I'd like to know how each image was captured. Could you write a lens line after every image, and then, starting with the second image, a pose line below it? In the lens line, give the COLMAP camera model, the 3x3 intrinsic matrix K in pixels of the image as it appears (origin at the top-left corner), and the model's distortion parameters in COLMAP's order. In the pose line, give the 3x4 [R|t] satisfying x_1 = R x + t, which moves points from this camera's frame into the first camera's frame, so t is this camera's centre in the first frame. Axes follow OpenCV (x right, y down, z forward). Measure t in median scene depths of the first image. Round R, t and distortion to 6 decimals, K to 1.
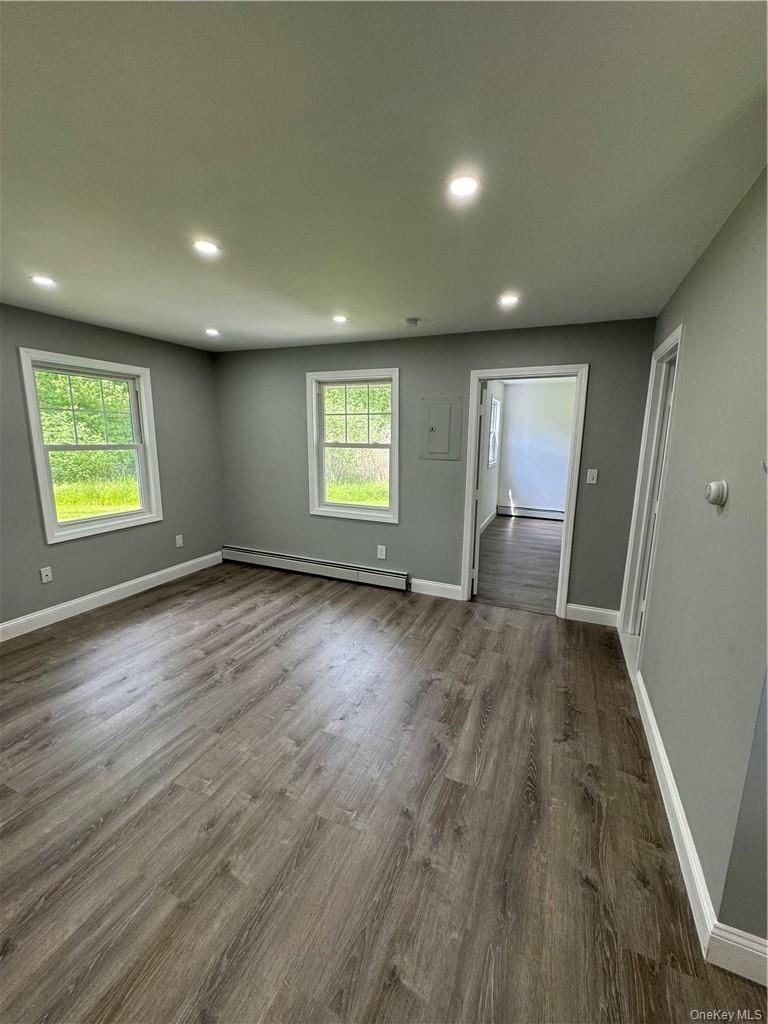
lens RADIAL K [[408.7, 0, 382.1], [0, 408.7, 508.6], [0, 0, 1]] dist [0.000215, -0.000199]
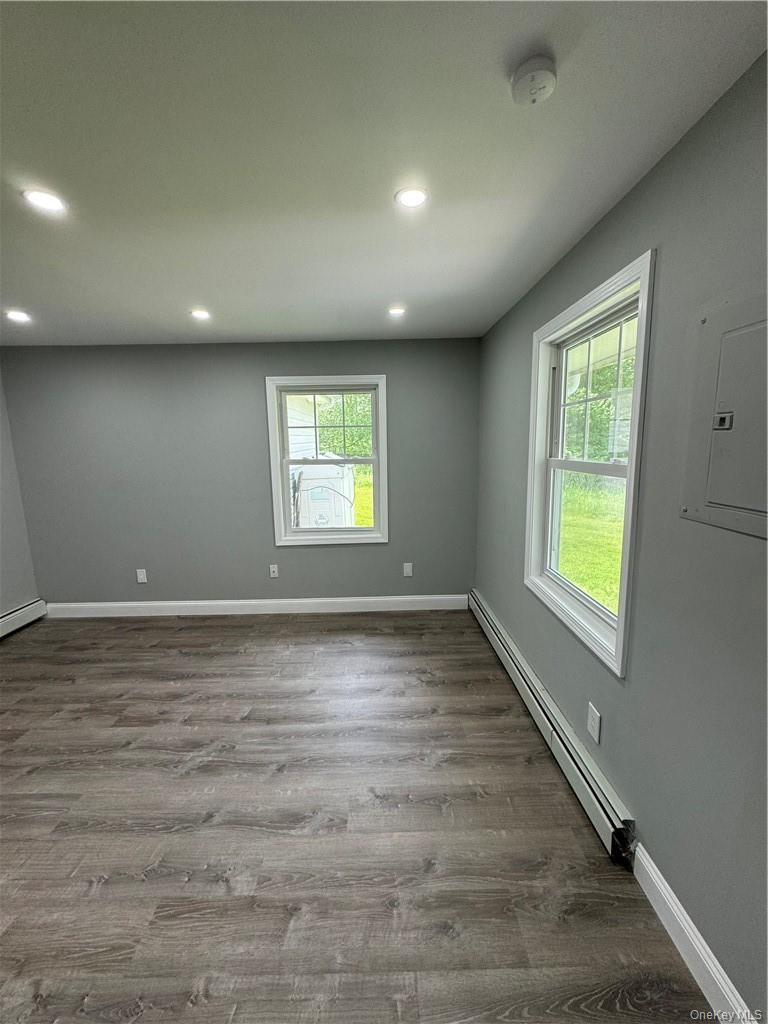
lens RADIAL K [[408.7, 0, 382.1], [0, 408.7, 508.6], [0, 0, 1]] dist [0.000215, -0.000199]
pose [[0.414373, 0.124894, -0.901497, 0.284079], [-0.137410, 0.987770, 0.073686, -0.121477], [0.899674, 0.093341, 0.426467, 0.663282]]
